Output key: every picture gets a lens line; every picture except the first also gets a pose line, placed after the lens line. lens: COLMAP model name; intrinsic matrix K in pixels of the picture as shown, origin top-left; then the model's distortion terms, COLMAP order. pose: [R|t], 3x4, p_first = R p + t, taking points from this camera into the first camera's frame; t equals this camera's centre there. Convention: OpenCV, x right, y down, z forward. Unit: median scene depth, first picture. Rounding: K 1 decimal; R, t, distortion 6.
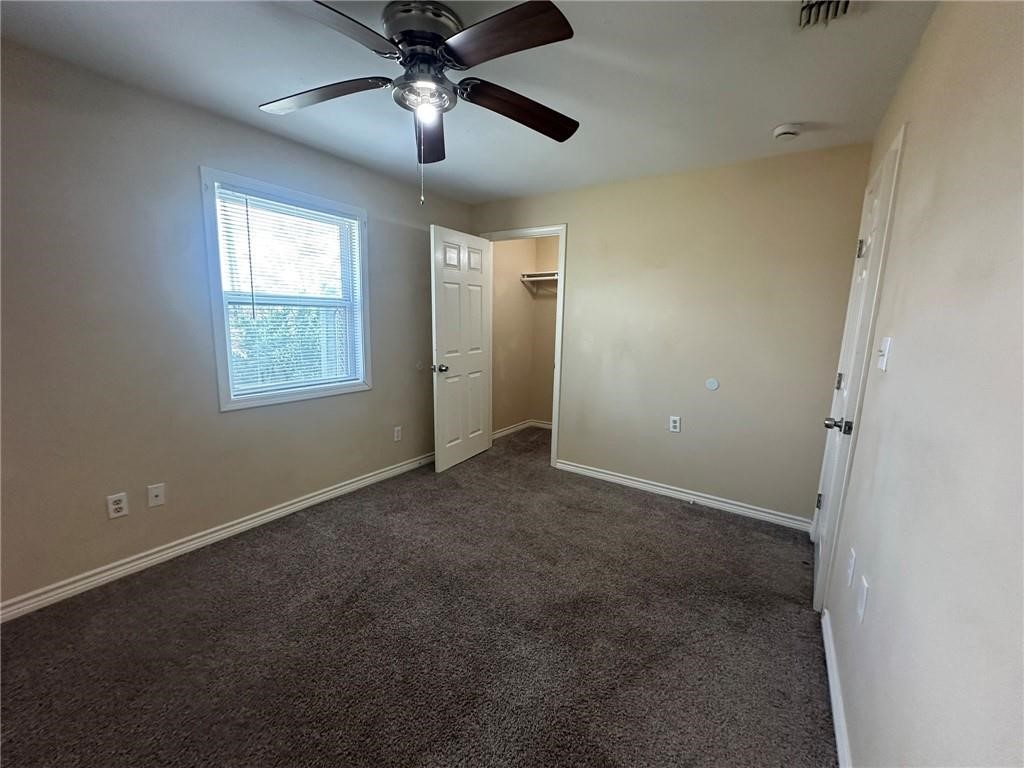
lens RADIAL K [[407.6, 0, 512.0], [0, 407.6, 384.0], [0, 0, 1]] dist [-0.001604, 0.000448]
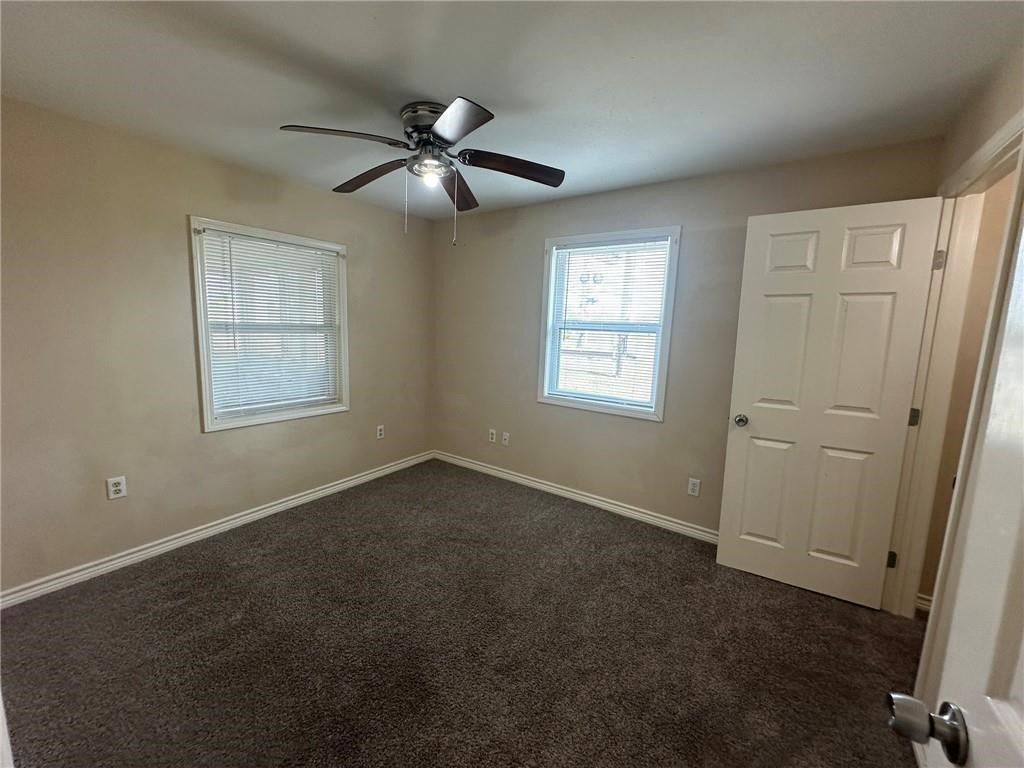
lens RADIAL K [[407.6, 0, 512.0], [0, 407.6, 384.0], [0, 0, 1]] dist [-0.001604, 0.000448]
pose [[-0.007234, 0.121840, -0.992523, 0.556370], [-0.197951, 0.972733, 0.120853, -0.115021], [0.980185, 0.197345, 0.017082, 0.653397]]
